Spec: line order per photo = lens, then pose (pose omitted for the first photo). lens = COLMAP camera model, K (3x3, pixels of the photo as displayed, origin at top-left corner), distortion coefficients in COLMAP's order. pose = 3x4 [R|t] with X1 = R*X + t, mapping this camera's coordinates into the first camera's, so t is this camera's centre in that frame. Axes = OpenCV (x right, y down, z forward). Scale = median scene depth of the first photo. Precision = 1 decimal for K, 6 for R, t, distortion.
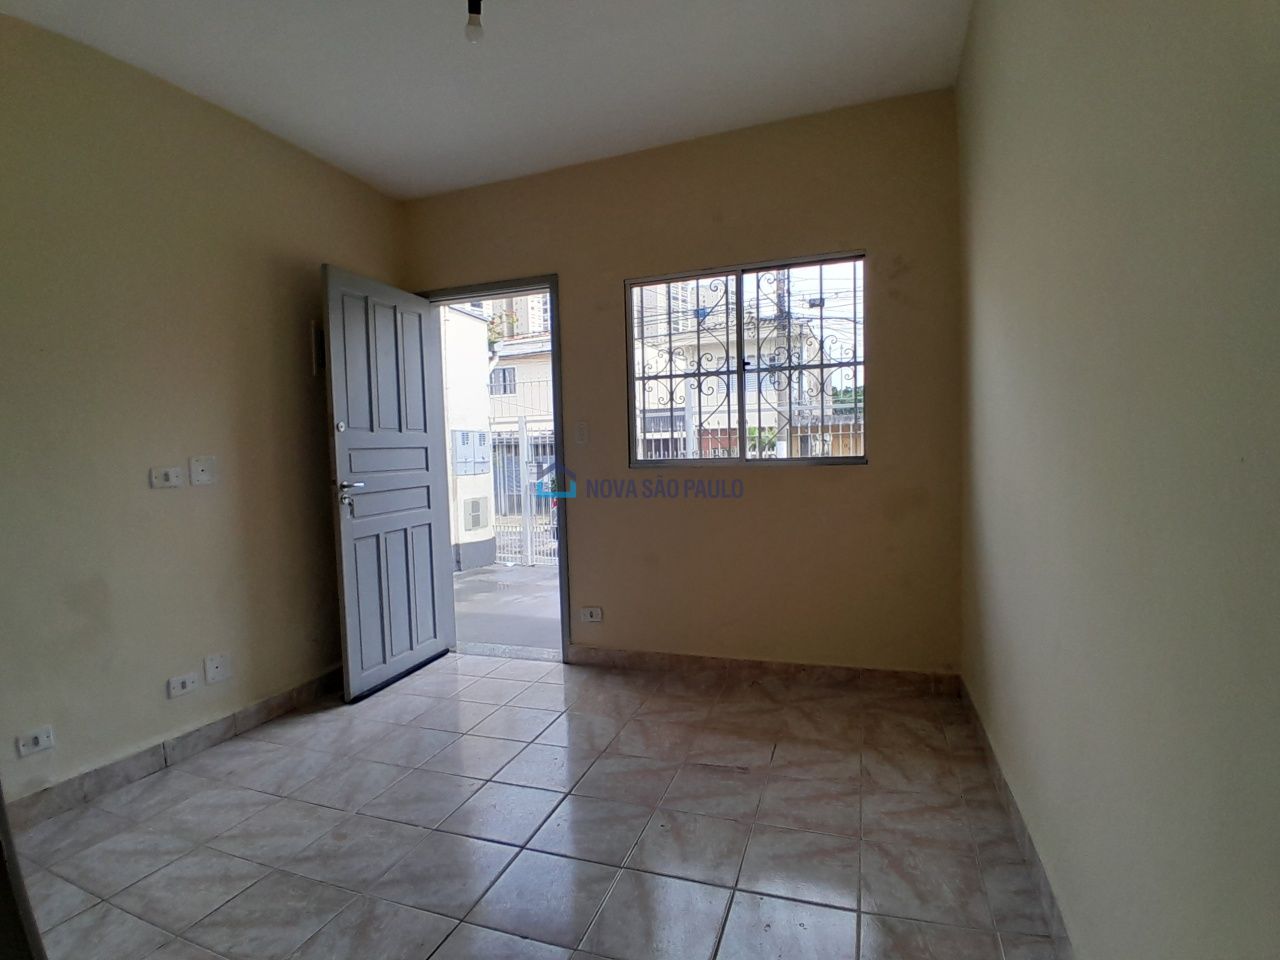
lens RADIAL K [[634.4, 0, 639.7], [0, 634.4, 489.0], [0, 0, 1]] dist [0.001013, -0.044142]
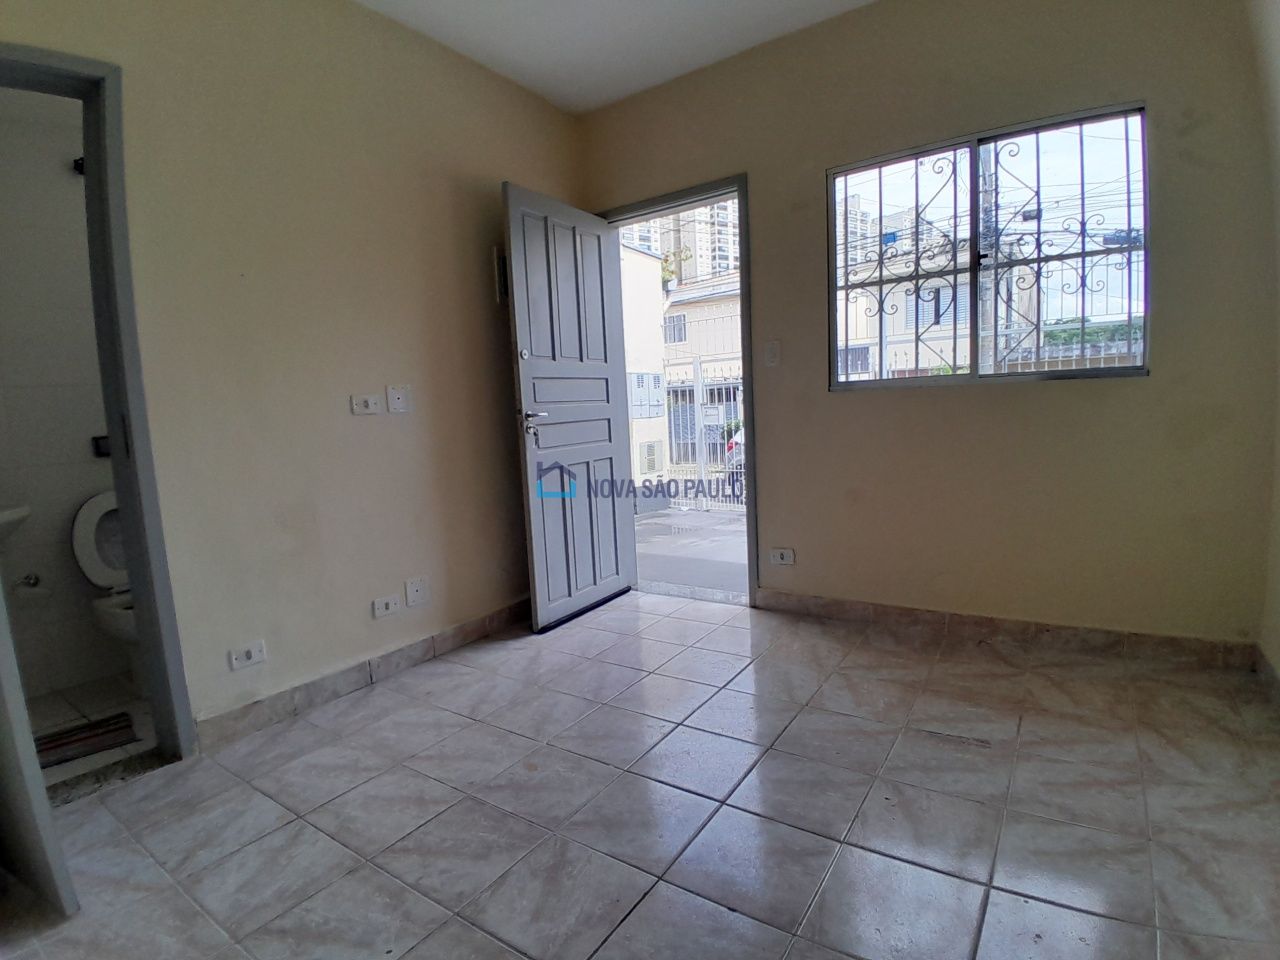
lens RADIAL K [[634.4, 0, 639.7], [0, 634.4, 489.0], [0, 0, 1]] dist [0.001013, -0.044142]
pose [[0.965826, 0.011479, -0.258937, -0.052166], [0.008003, 0.997222, 0.074056, 0.042973], [0.259067, -0.073598, 0.963051, 0.102966]]
